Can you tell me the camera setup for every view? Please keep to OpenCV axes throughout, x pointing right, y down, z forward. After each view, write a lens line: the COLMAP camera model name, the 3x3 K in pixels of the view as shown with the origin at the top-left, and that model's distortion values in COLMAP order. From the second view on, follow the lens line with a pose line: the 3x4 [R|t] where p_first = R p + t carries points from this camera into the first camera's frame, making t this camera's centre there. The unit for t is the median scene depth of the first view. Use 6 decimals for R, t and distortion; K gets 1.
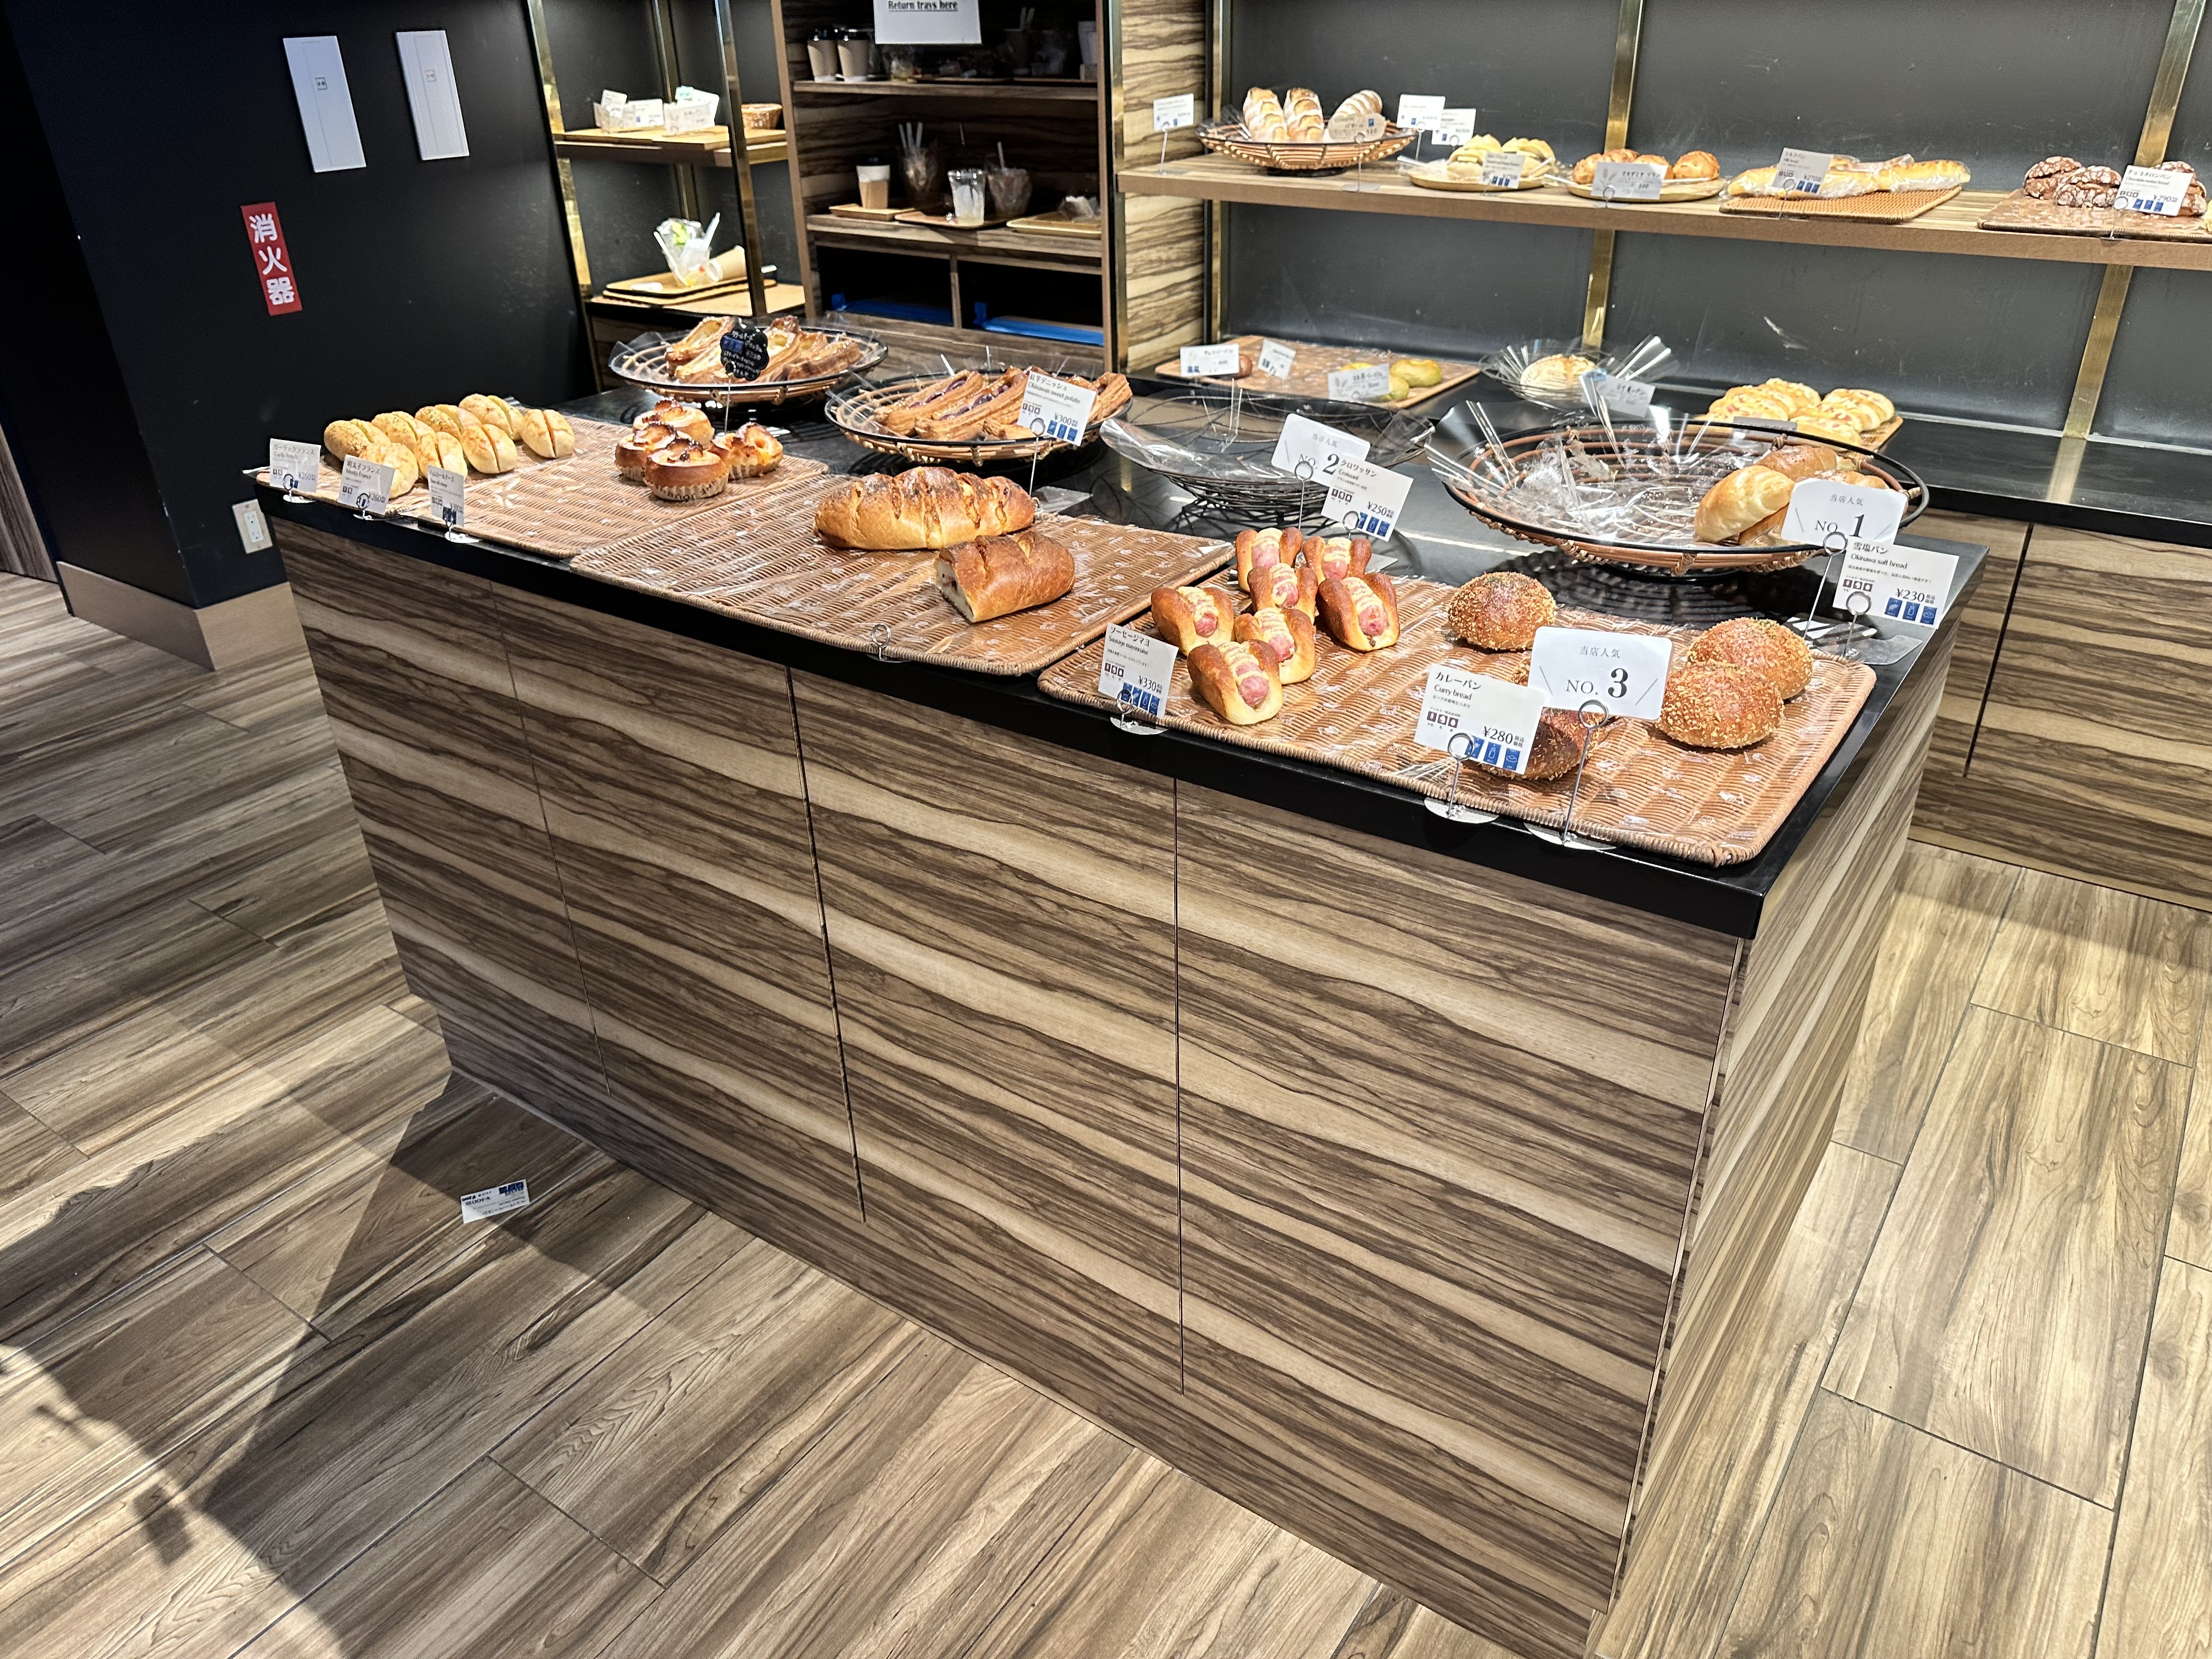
lens RADIAL K [[1561.7, 0, 1110.6], [0, 1561.7, 837.5], [0, 0, 1]] dist [0.021352, -0.035234]
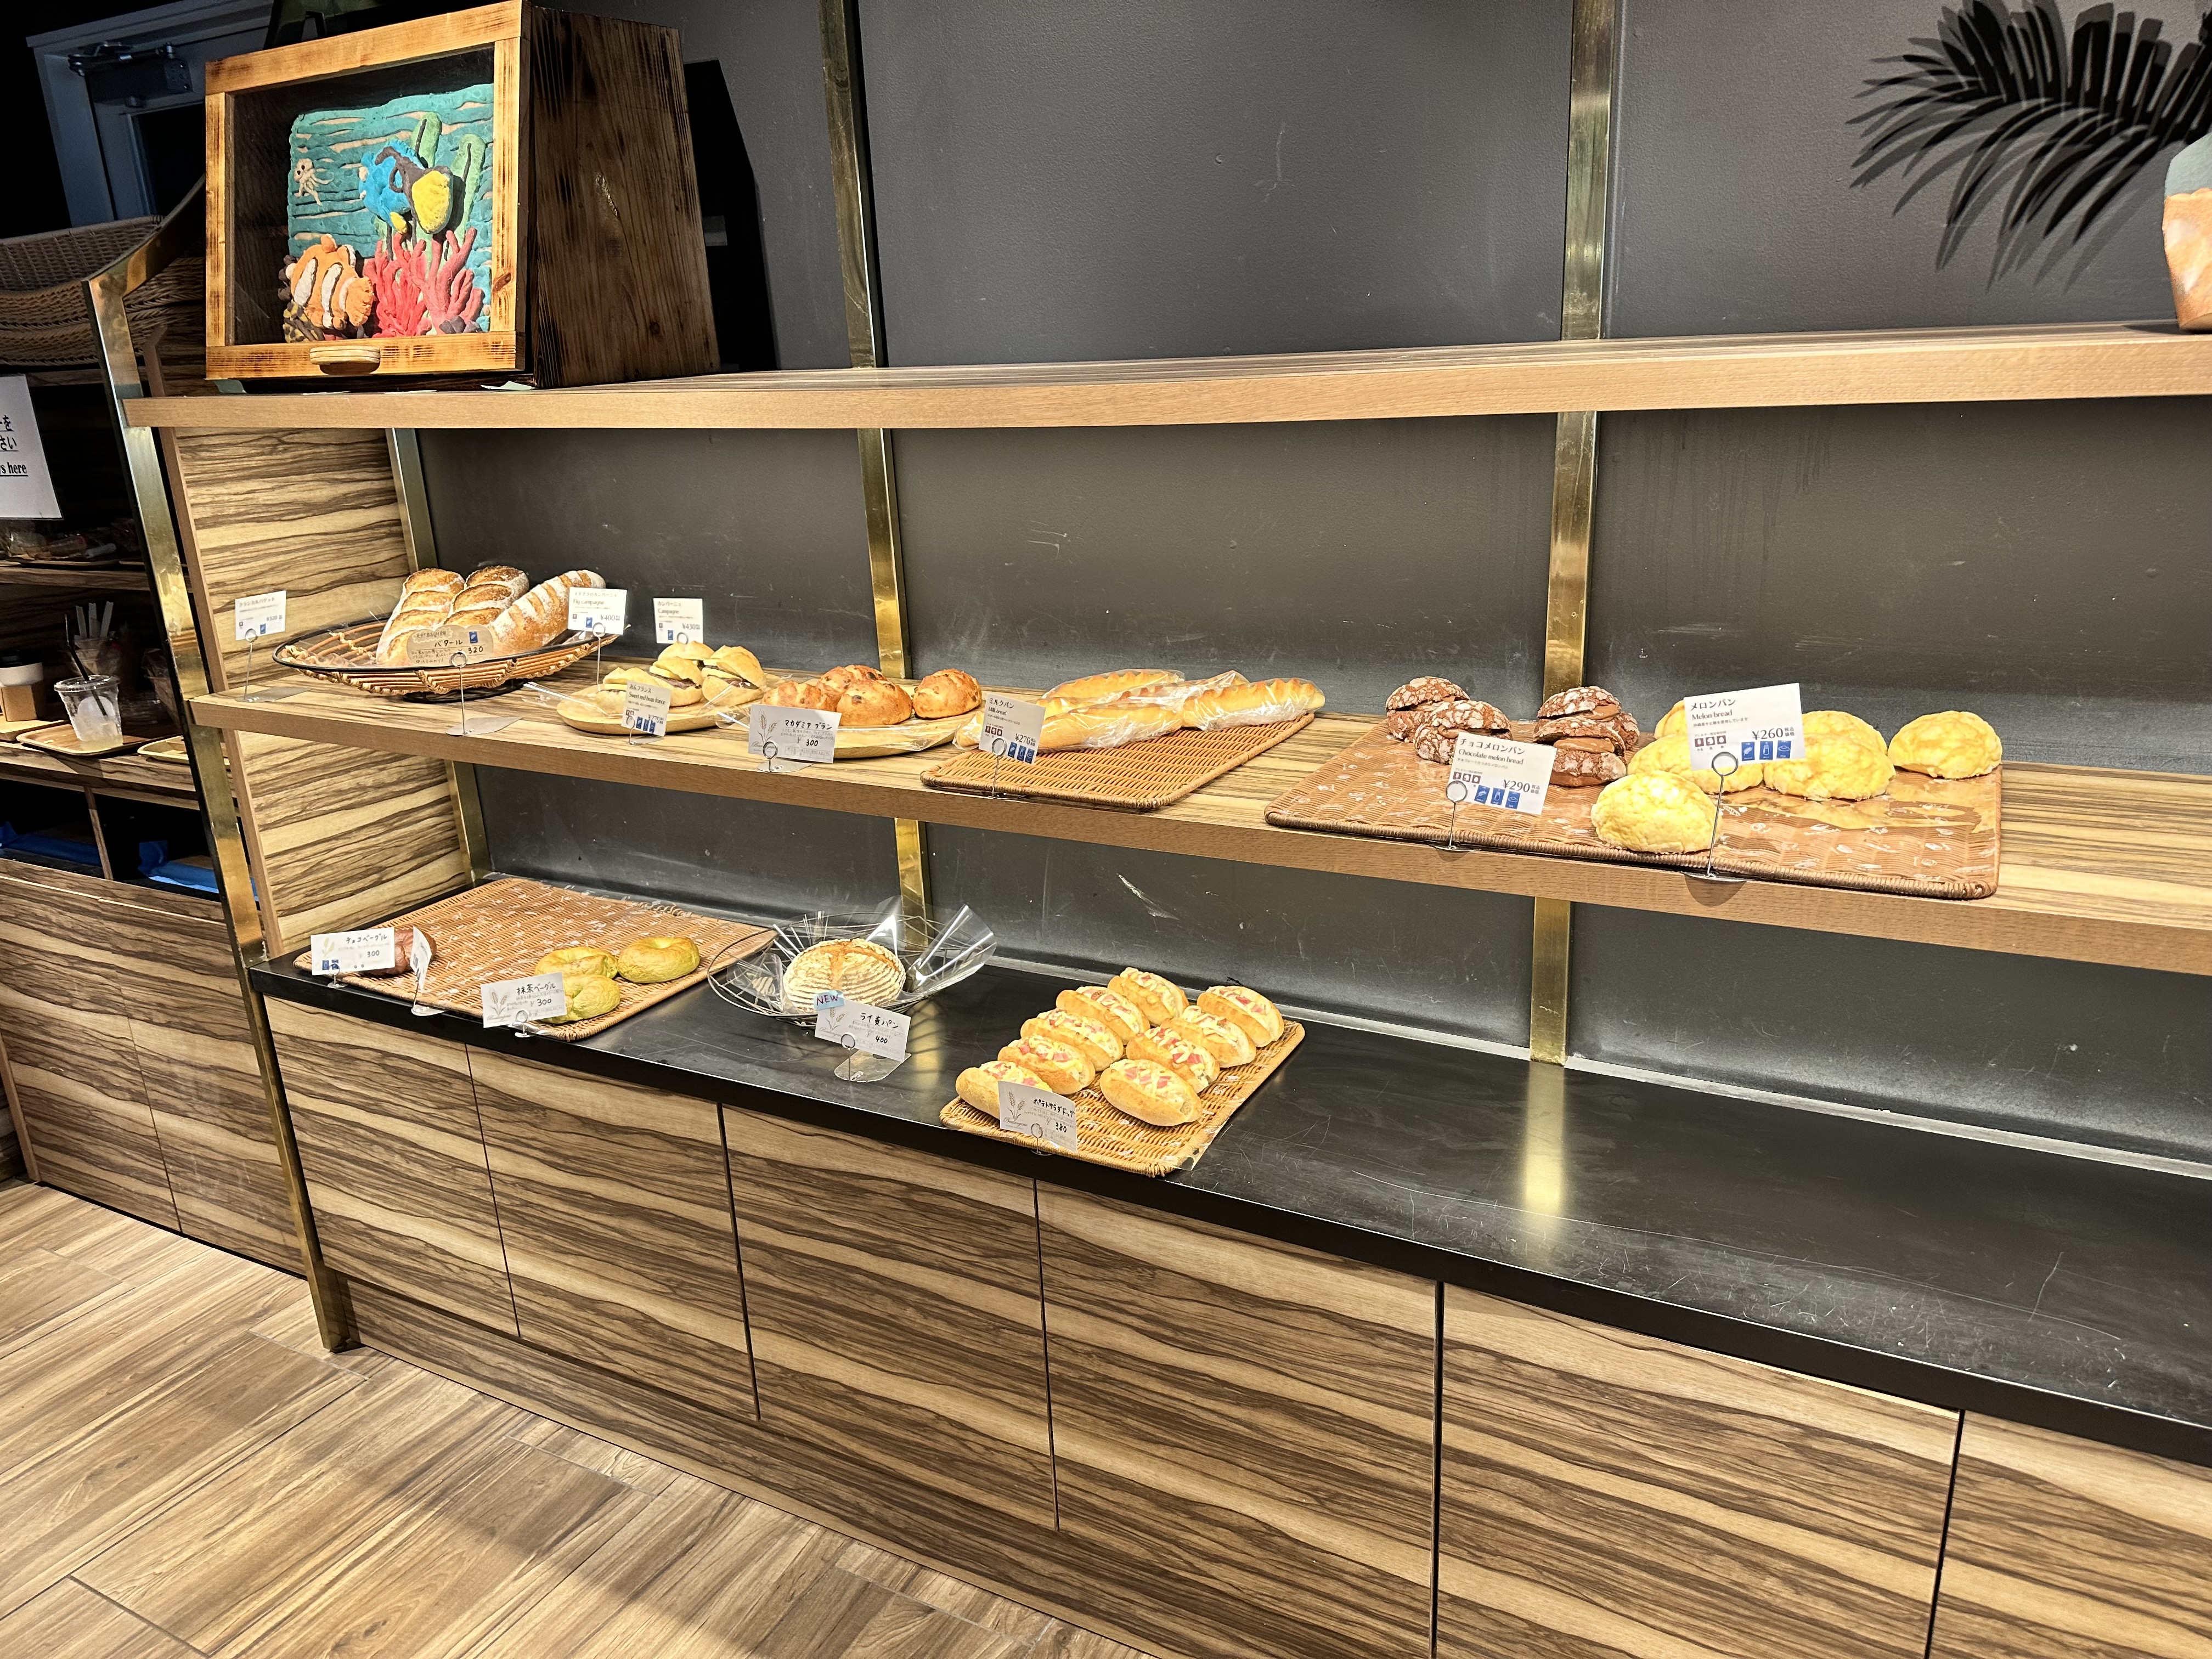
lens RADIAL K [[1561.7, 0, 1102.0], [0, 1561.7, 815.1], [0, 0, 1]] dist [0.021352, -0.035234]
pose [[0.993448, -0.051218, 0.102167, 0.376507], [0.072184, 0.974278, -0.213478, -0.234077], [-0.088605, 0.219454, 0.971591, 0.367204]]
